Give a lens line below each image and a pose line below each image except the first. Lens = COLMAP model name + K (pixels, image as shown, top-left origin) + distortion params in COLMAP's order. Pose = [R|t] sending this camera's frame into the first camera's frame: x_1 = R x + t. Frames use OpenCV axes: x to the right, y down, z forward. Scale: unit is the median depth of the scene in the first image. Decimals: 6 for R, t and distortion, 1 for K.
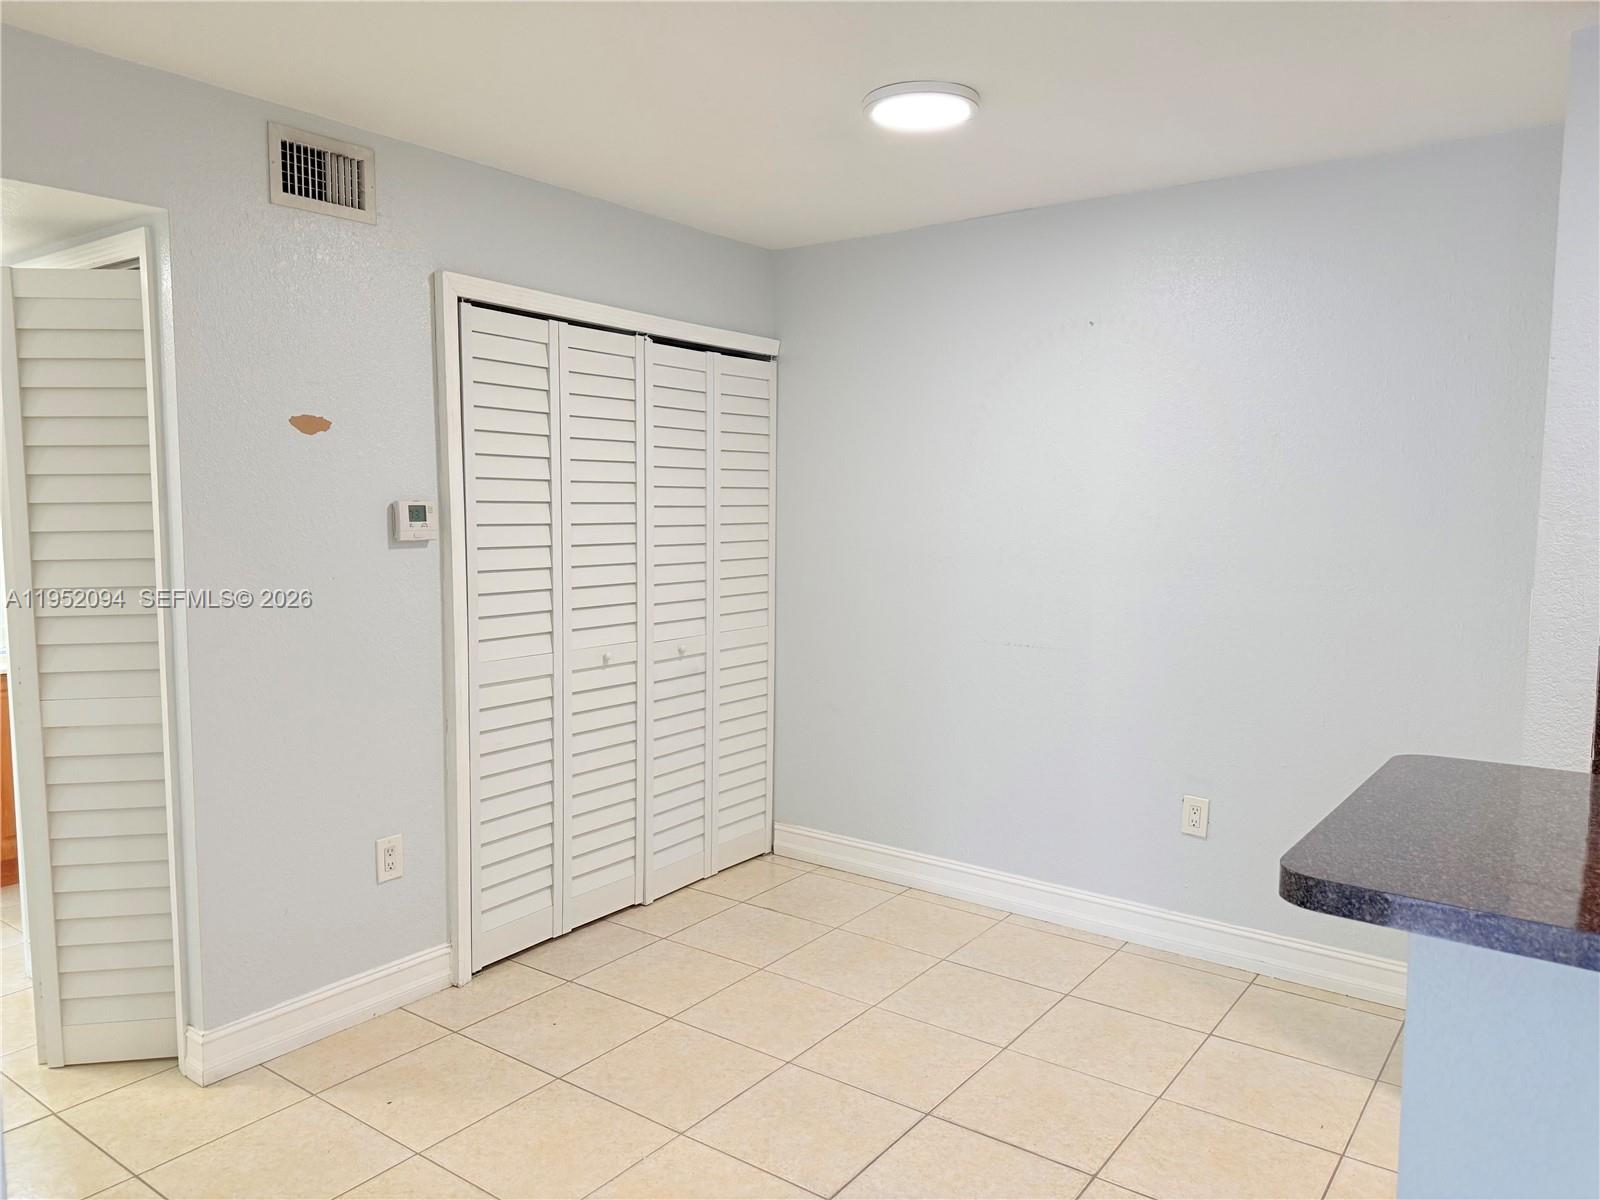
lens RADIAL K [[1131.2, 0, 801.5], [0, 1131.2, 609.3], [0, 0, 1]] dist [0.026026, -0.003670]
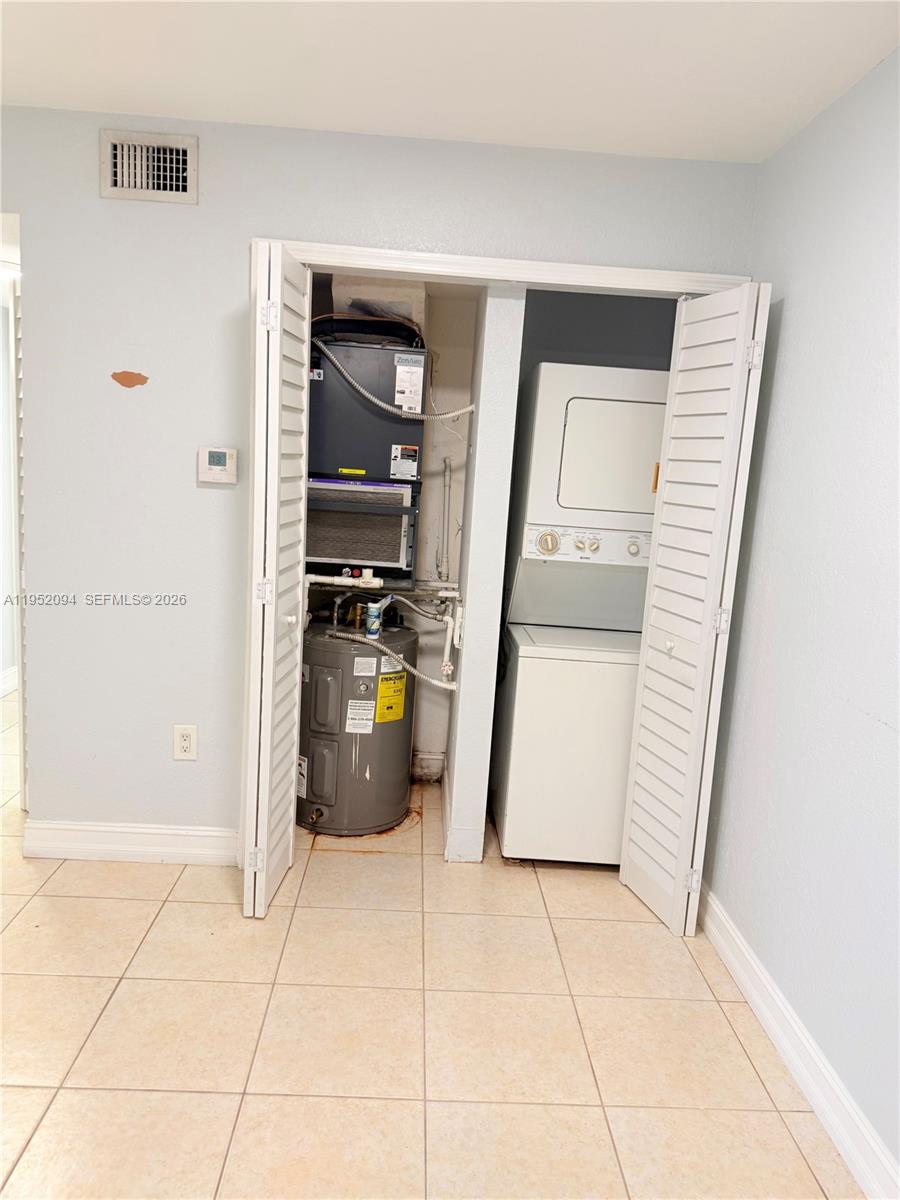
lens RADIAL K [[848.4, 0, 531.9], [0, 848.4, 610.9], [0, 0, 1]] dist [0.026026, -0.003670]
pose [[0.616528, 0.159356, -0.771038, 0.577960], [-0.137619, 0.986038, 0.093751, -0.059924], [0.775213, 0.048309, 0.629850, 0.744934]]
